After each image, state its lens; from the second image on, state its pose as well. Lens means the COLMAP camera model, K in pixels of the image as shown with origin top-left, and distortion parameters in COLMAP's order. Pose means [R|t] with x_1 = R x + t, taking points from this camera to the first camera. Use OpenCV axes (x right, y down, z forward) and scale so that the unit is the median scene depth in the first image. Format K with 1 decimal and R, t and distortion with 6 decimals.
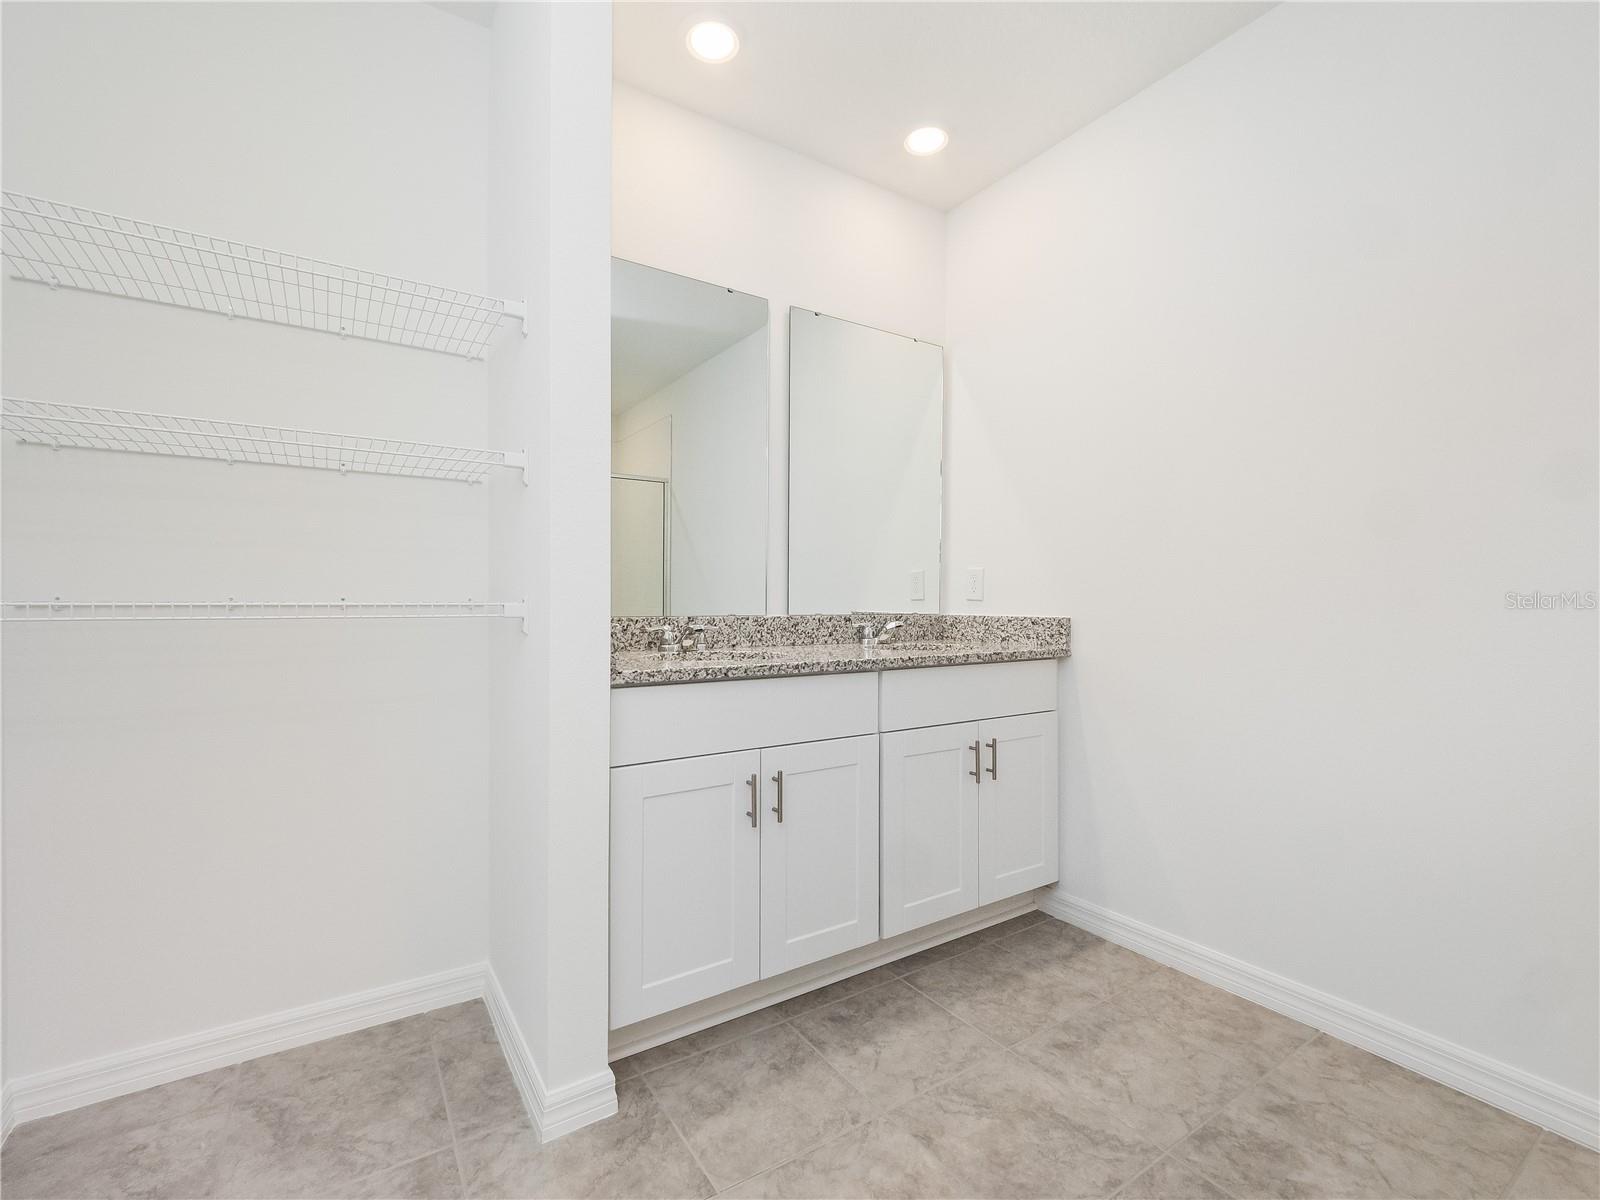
lens RADIAL K [[690.7, 0, 786.0], [0, 690.7, 596.1], [0, 0, 1]] dist [0.004275, -0.005854]
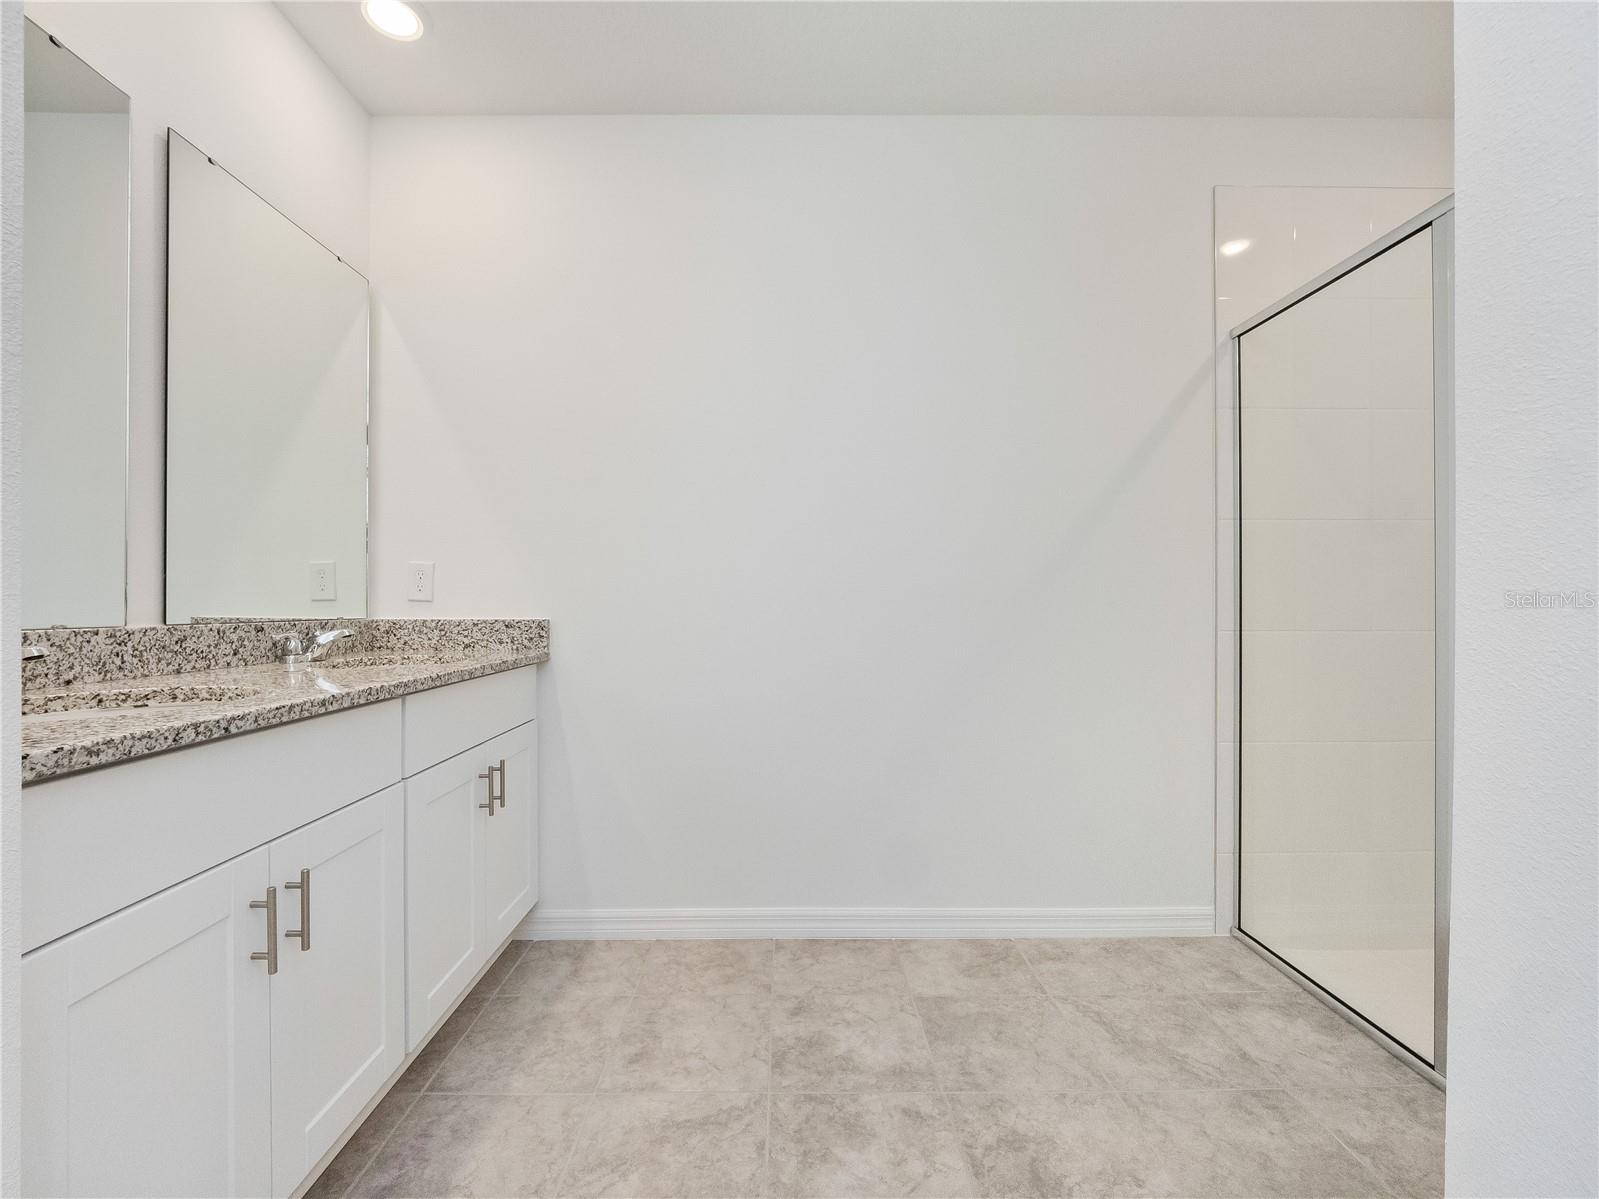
lens RADIAL K [[704.4, 0, 769.9], [0, 704.4, 603.5], [0, 0, 1]] dist [-0.001855, -0.007843]
pose [[0.552301, -0.002332, 0.833641, -0.292721], [-0.004741, 0.999971, 0.005938, 0.003087], [-0.833631, -0.007232, 0.552274, 0.275123]]
